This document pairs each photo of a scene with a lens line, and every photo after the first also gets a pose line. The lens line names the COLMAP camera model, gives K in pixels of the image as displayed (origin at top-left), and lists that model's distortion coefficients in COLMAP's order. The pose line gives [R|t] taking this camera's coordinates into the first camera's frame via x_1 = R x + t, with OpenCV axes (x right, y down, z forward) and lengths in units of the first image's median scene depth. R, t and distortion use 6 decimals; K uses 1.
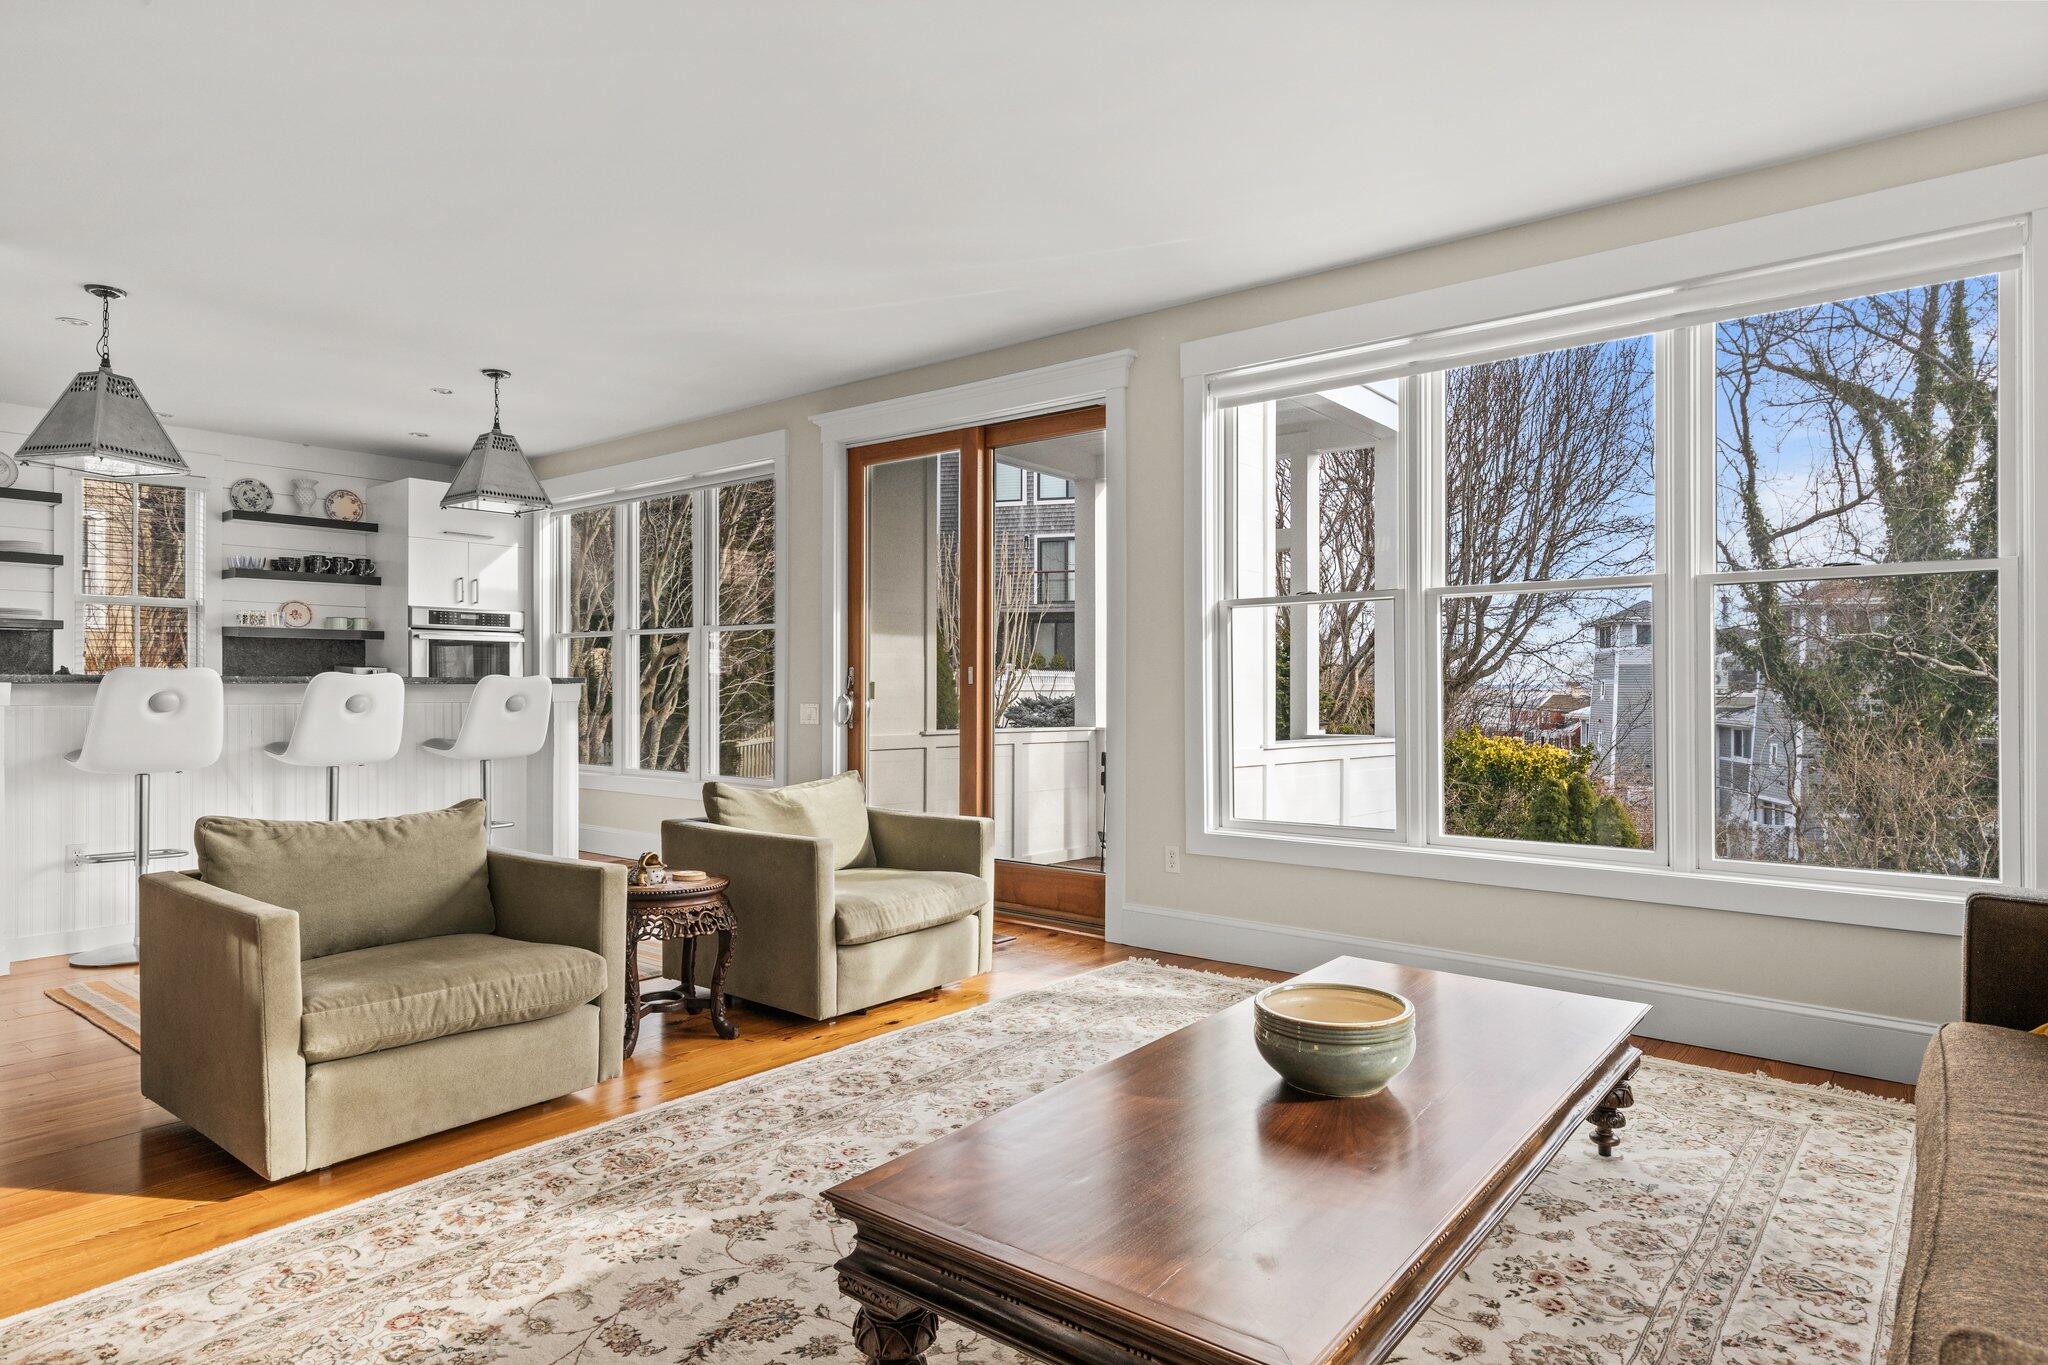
lens RADIAL K [[1137.9, 0, 1034.3], [0, 1137.9, 680.4], [0, 0, 1]] dist [0.005569, 0.000709]
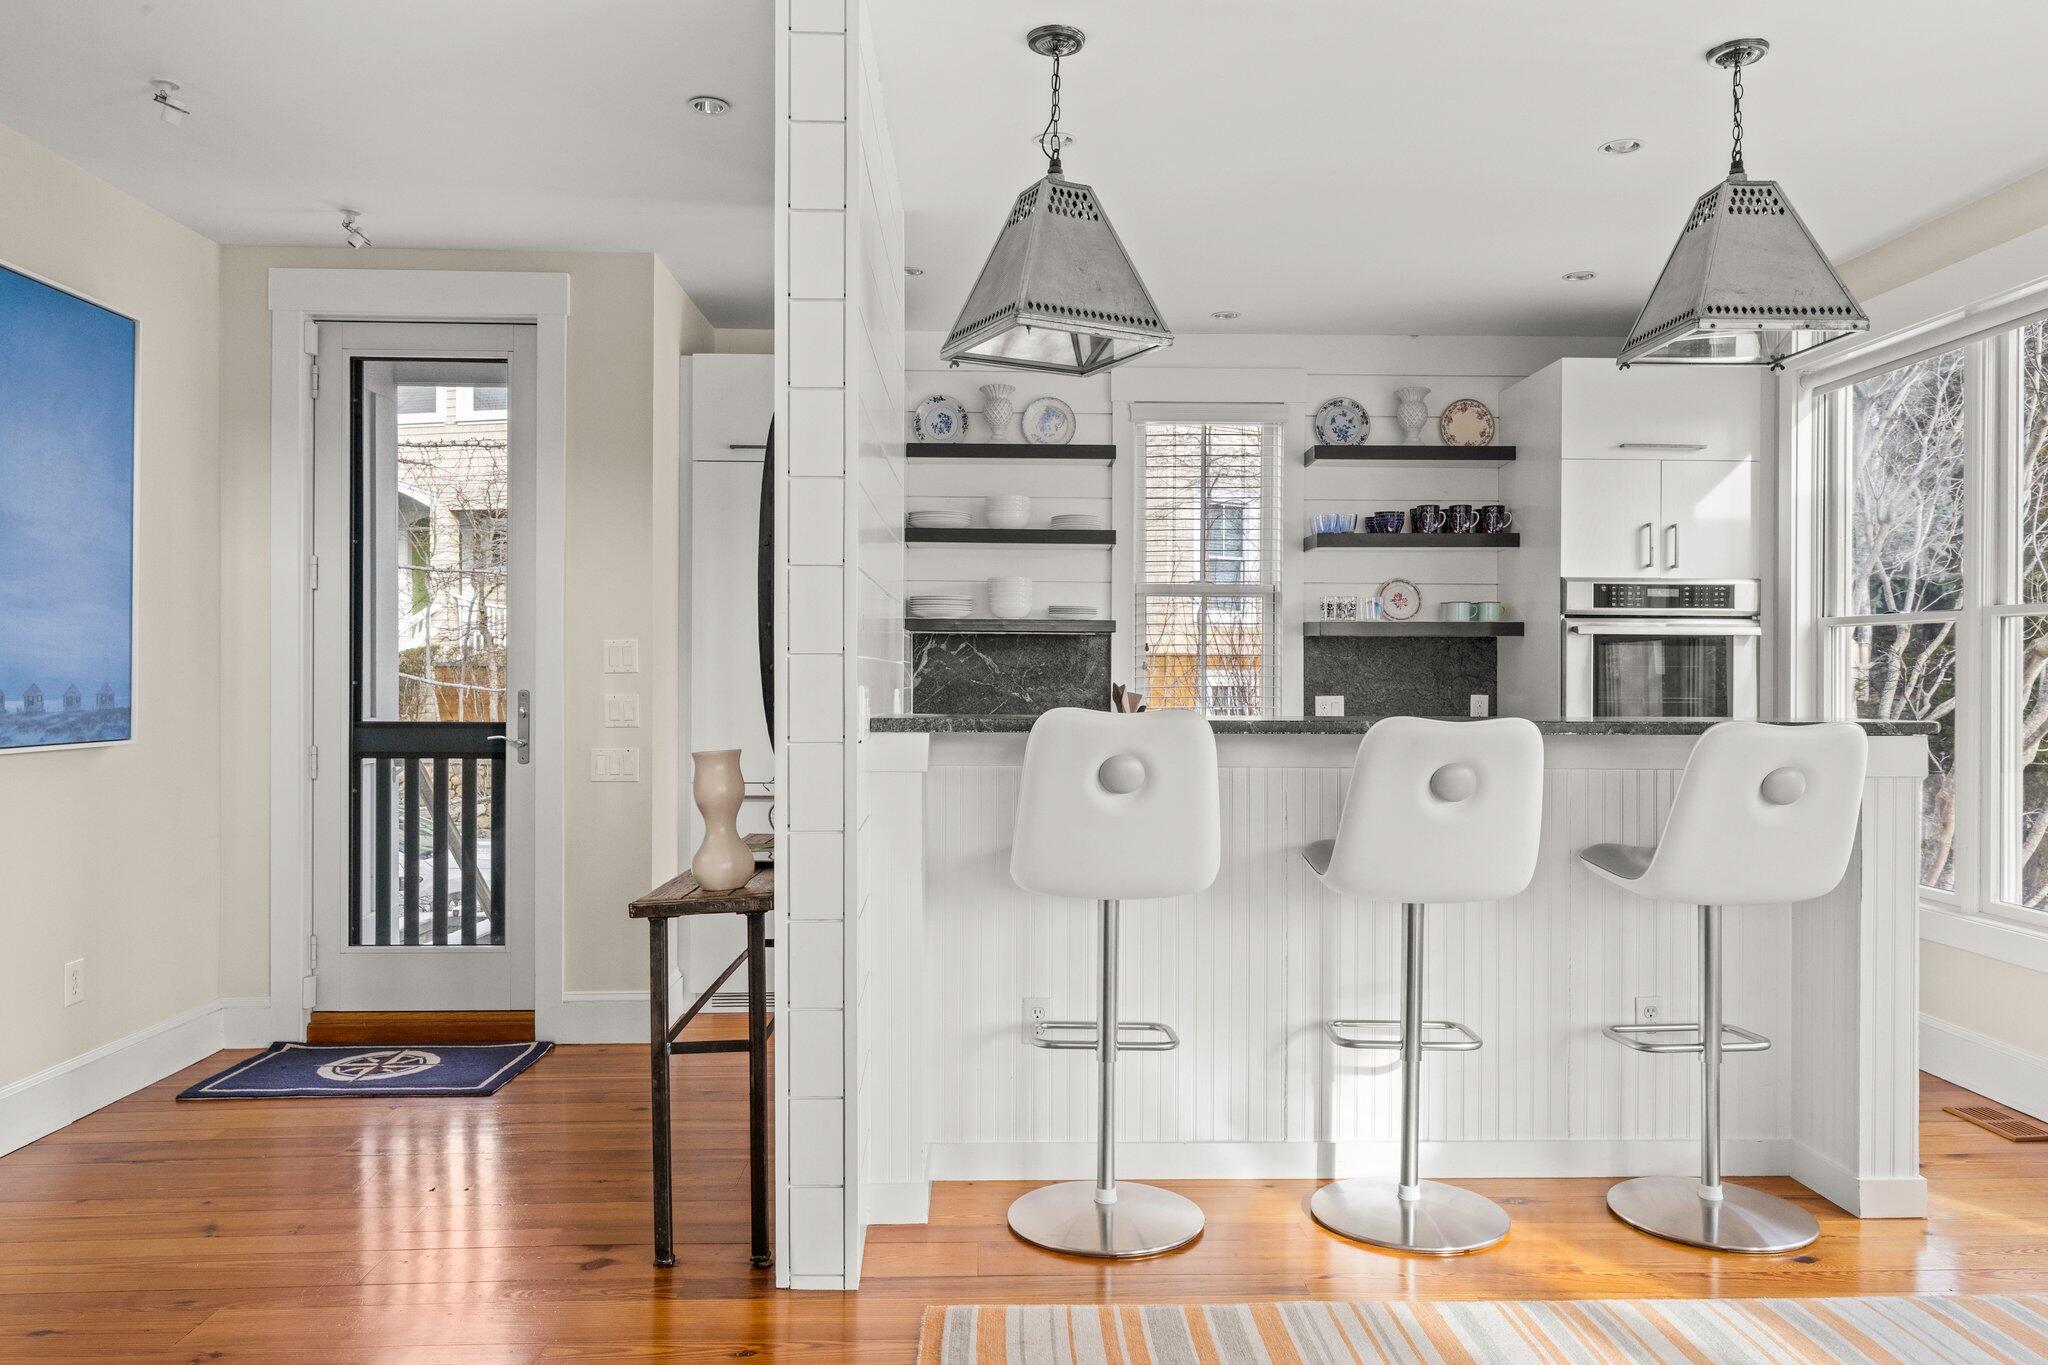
lens RADIAL K [[1440.1, 0, 1029.8], [0, 1440.1, 682.2], [0, 0, 1]] dist [-0.003841, -0.003480]
pose [[0.651365, 0.006089, -0.758740, -0.168147], [-0.001011, 0.999974, 0.007157, -0.017171], [0.758764, -0.003894, 0.651354, 0.316058]]
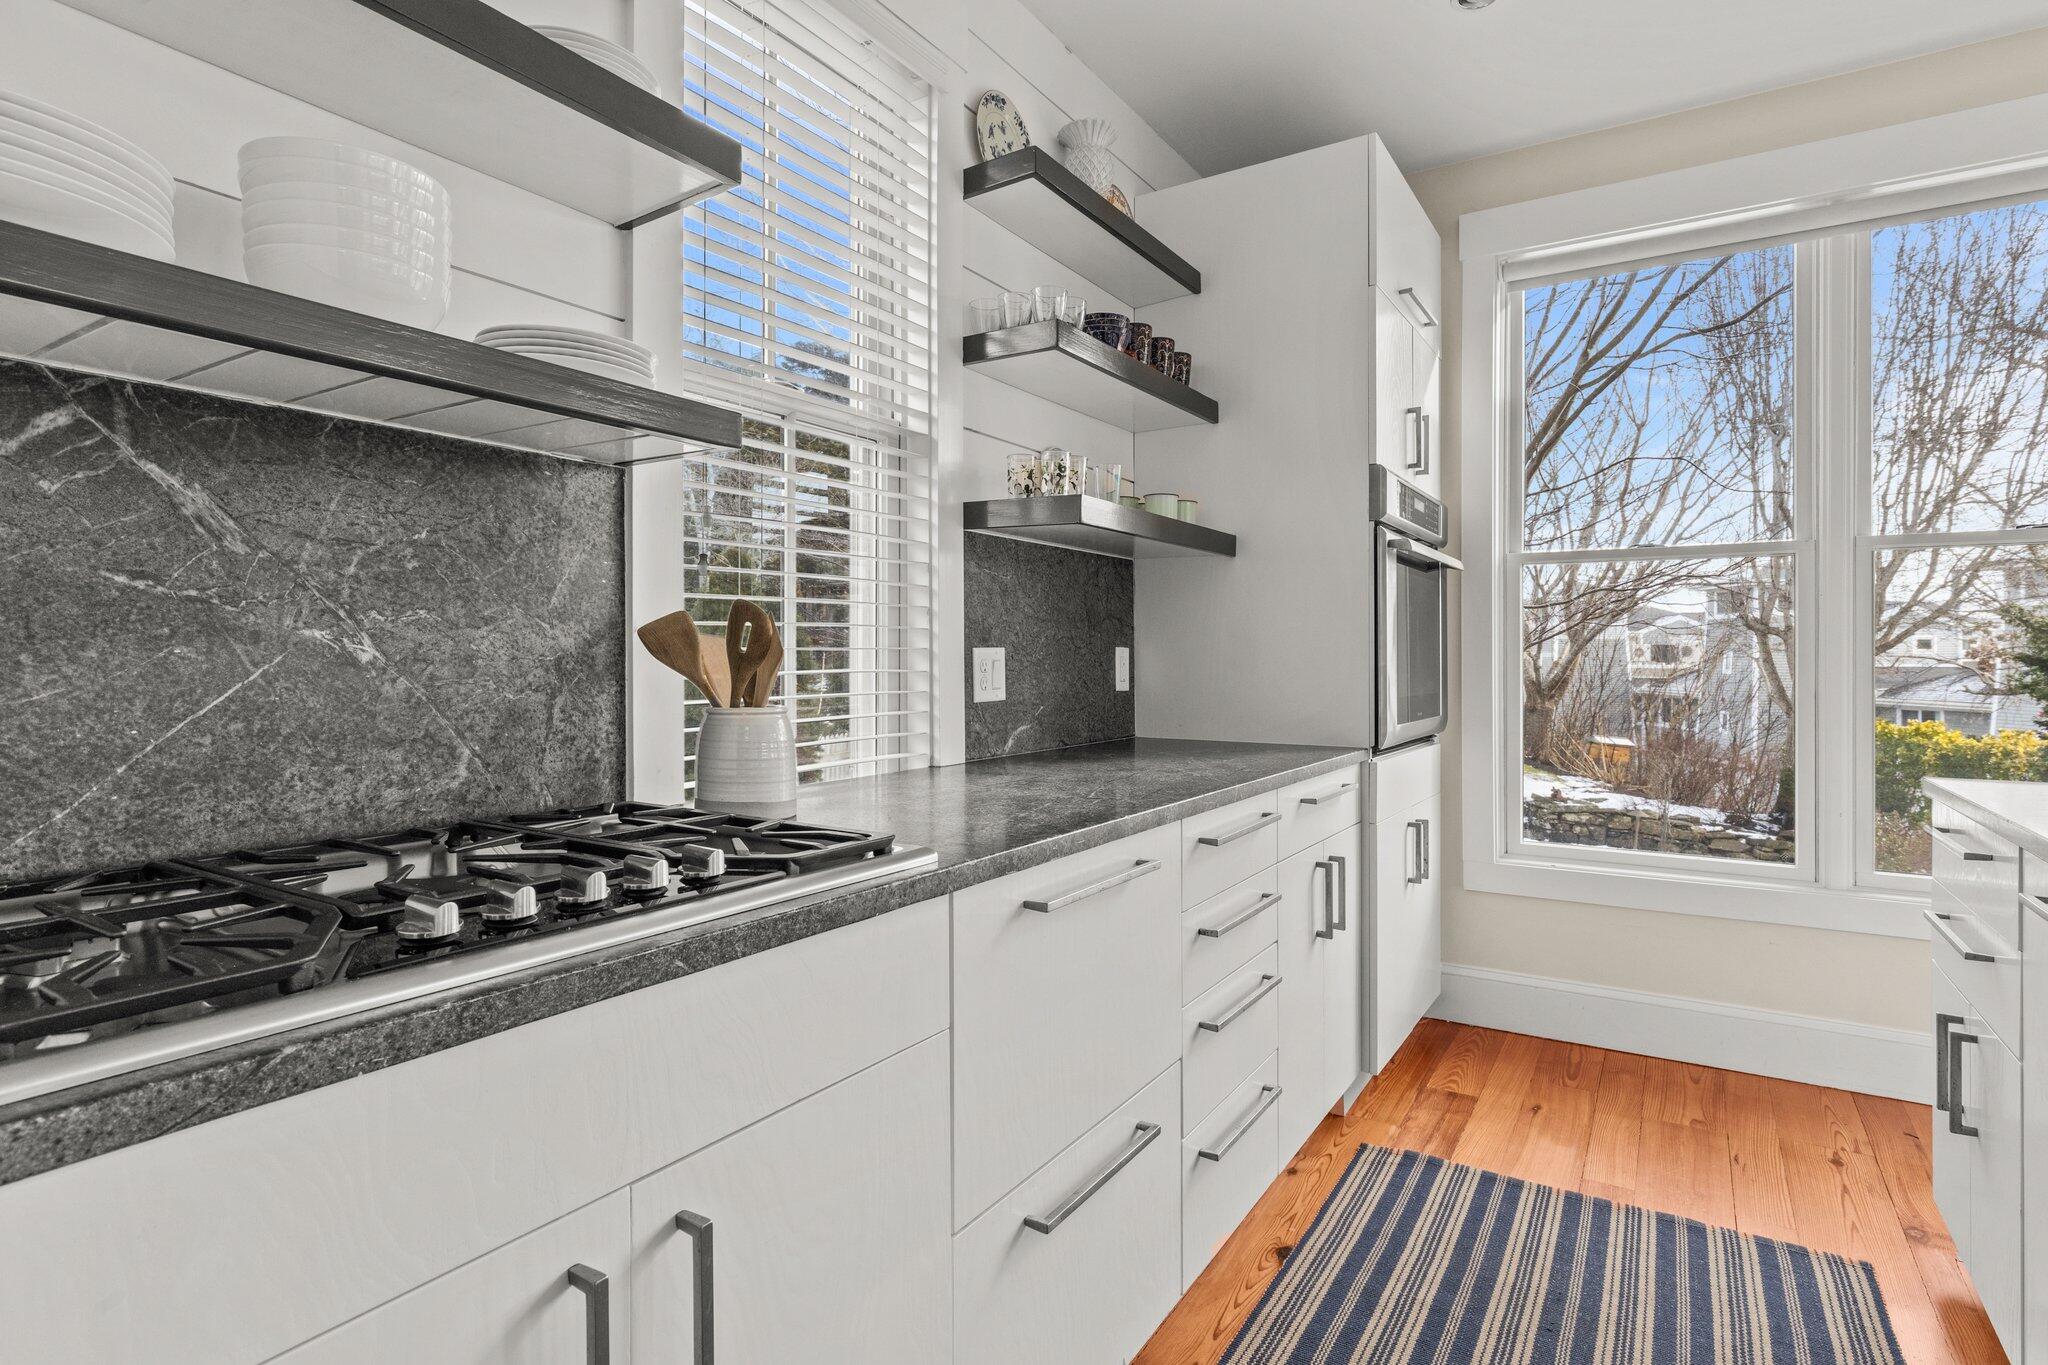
lens RADIAL K [[1010.2, 0, 1033.4], [0, 1010.2, 670.3], [0, 0, 1]] dist [-0.000097, -0.000150]
pose [[0.993688, 0.004777, 0.112080, -0.700073], [-0.006781, 0.999824, 0.017504, -0.002395], [-0.111977, -0.018153, 0.993545, 0.672906]]
